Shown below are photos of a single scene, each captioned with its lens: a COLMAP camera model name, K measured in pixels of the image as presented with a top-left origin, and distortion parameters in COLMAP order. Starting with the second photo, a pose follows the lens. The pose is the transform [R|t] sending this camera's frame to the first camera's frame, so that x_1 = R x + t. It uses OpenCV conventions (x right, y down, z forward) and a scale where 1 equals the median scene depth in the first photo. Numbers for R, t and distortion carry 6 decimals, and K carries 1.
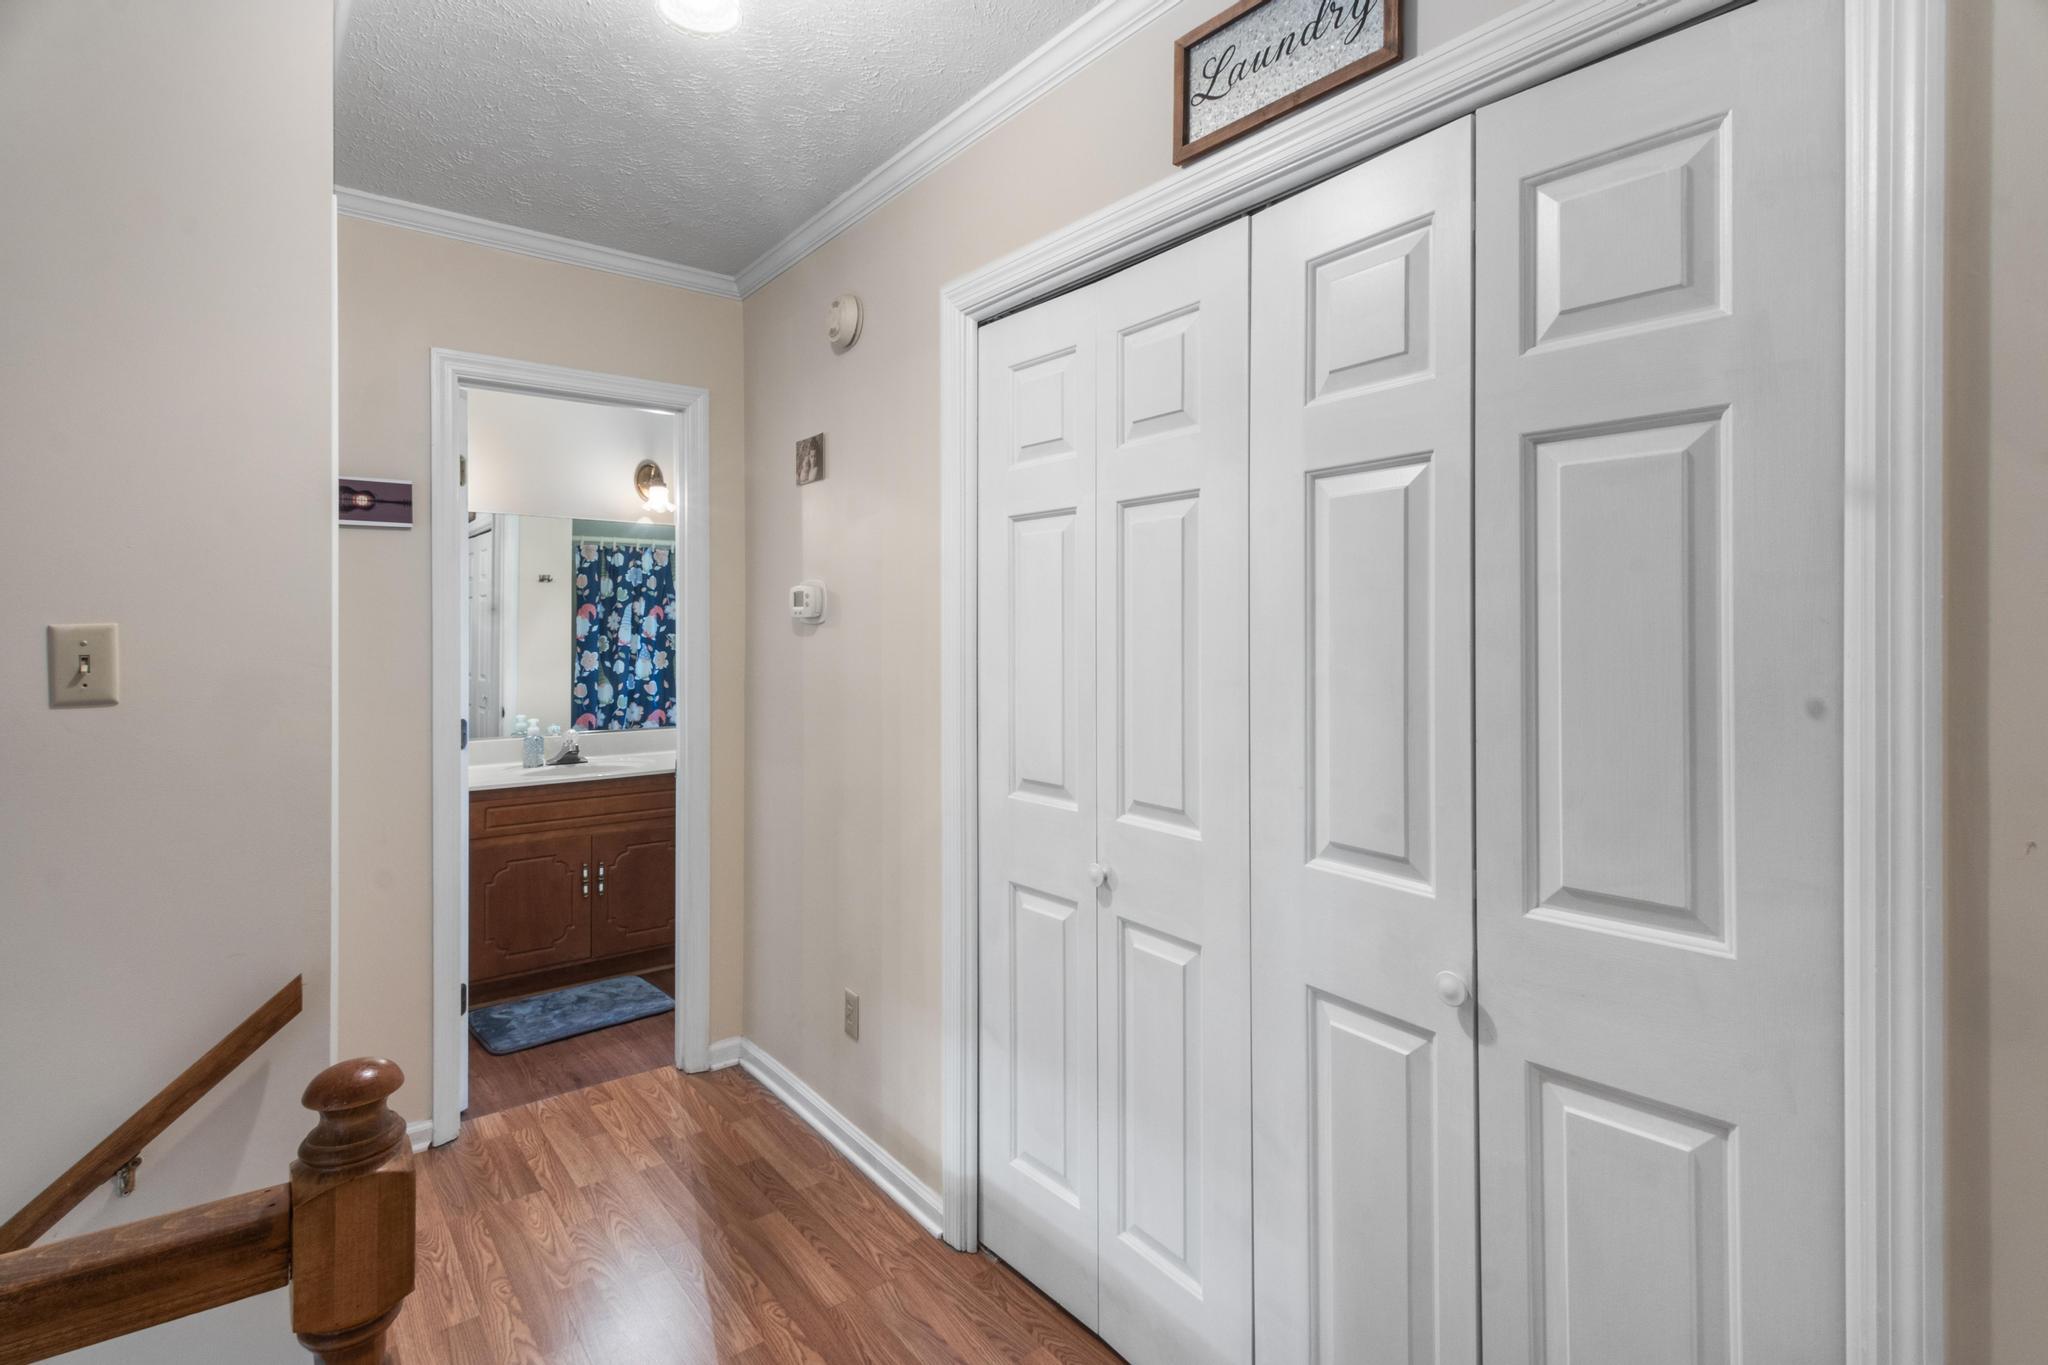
lens RADIAL K [[996.5, 0, 1006.9], [0, 996.5, 642.9], [0, 0, 1]] dist [0.009466, -0.006289]
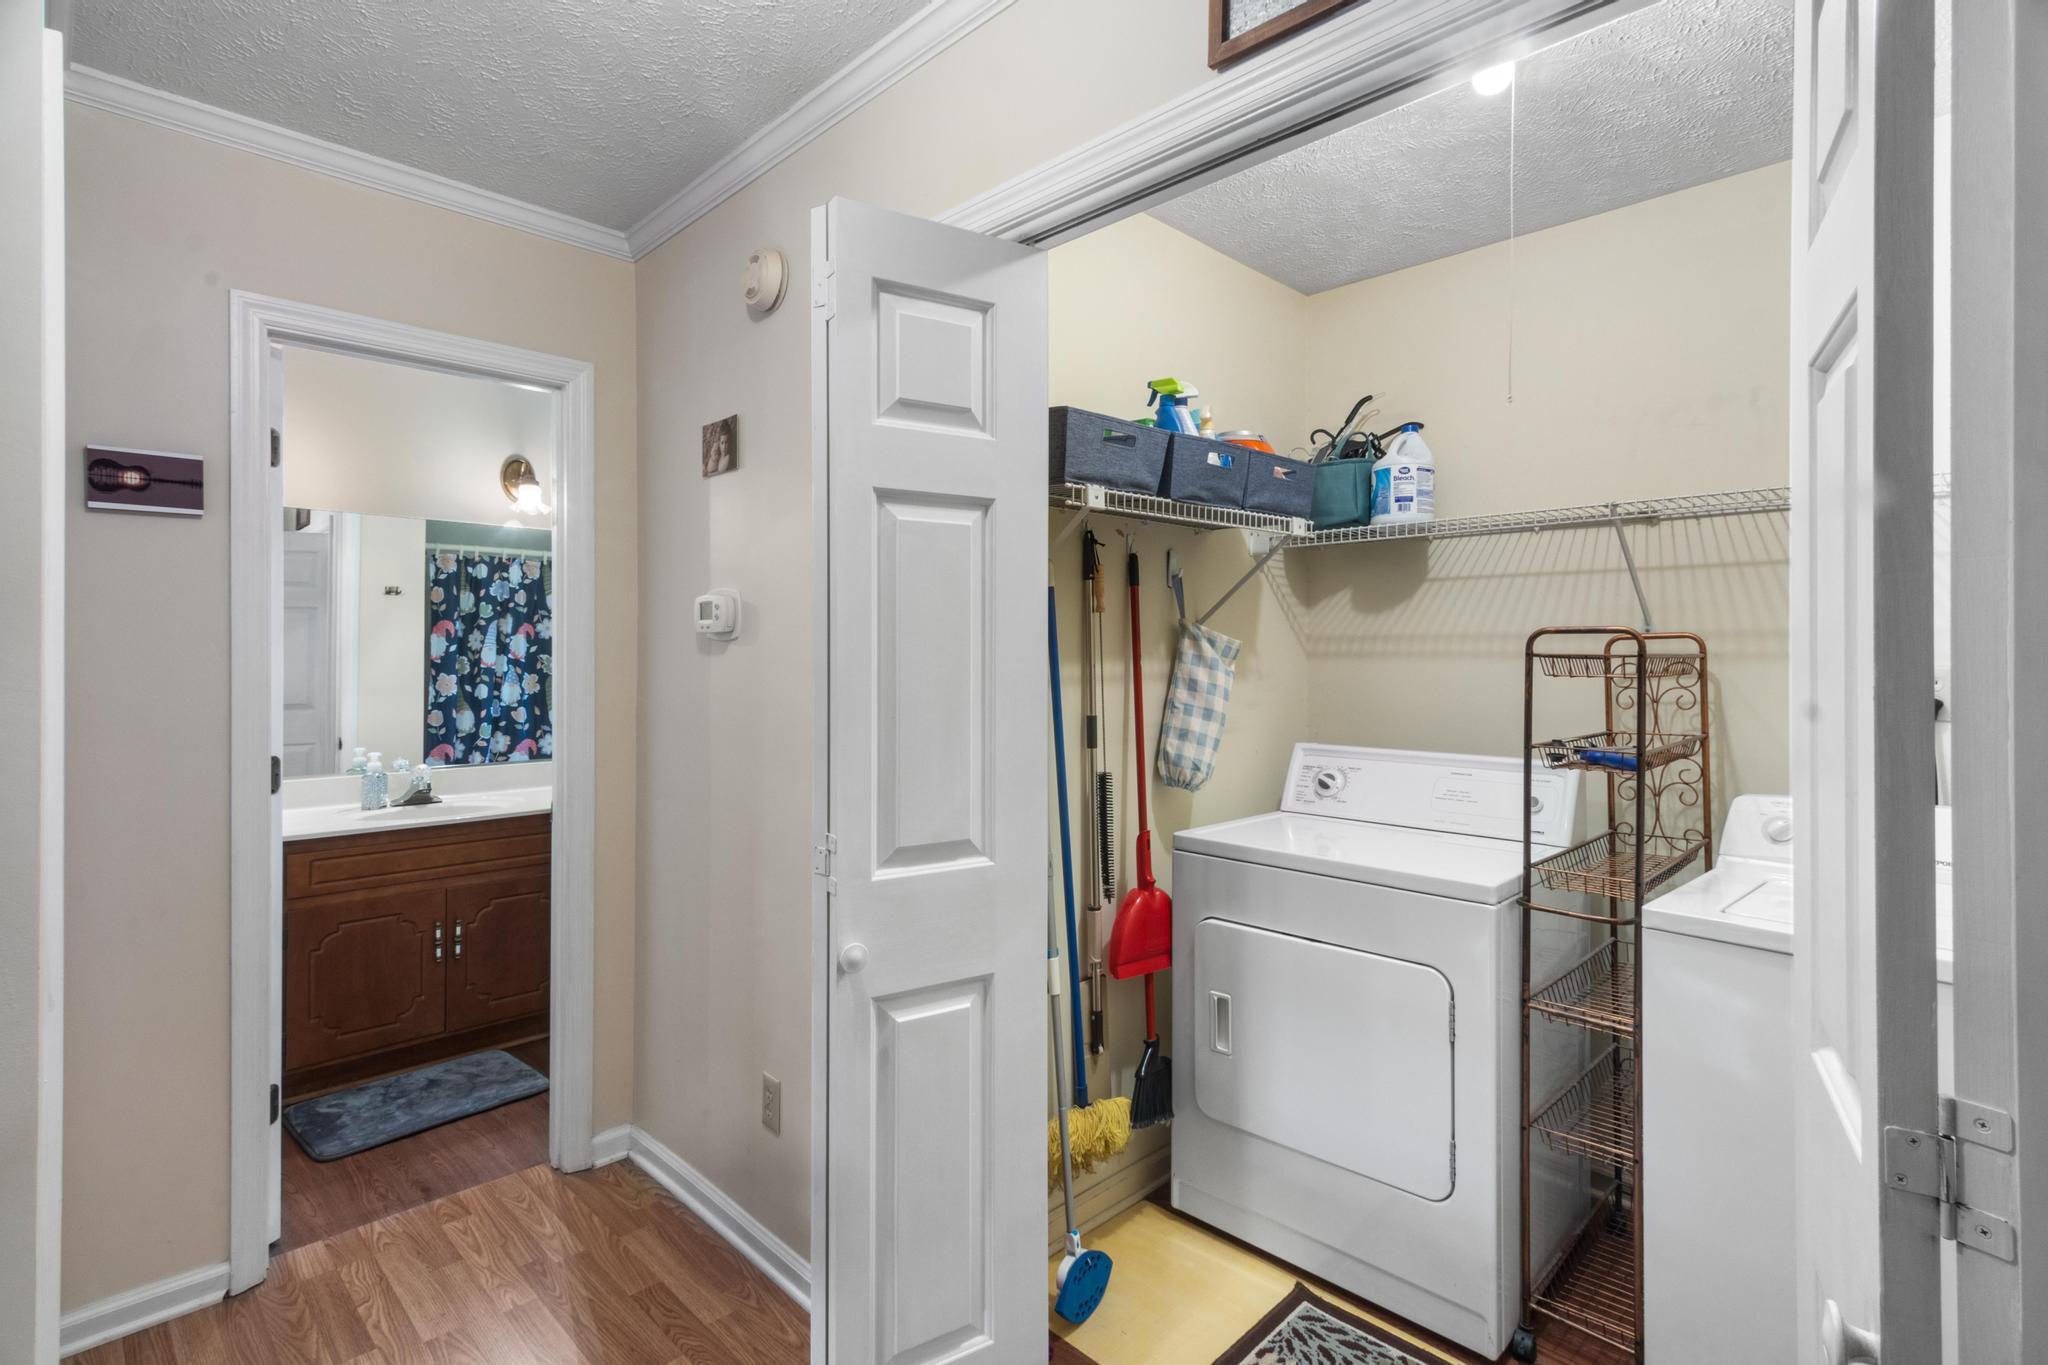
lens RADIAL K [[996.5, 0, 1022.6], [0, 996.5, 666.3], [0, 0, 1]] dist [0.009466, -0.006289]
pose [[0.992246, 0.002377, 0.124266, -0.044049], [-0.002217, 0.999997, -0.001430, 0.003454], [-0.124269, 0.001143, 0.992248, 0.119110]]
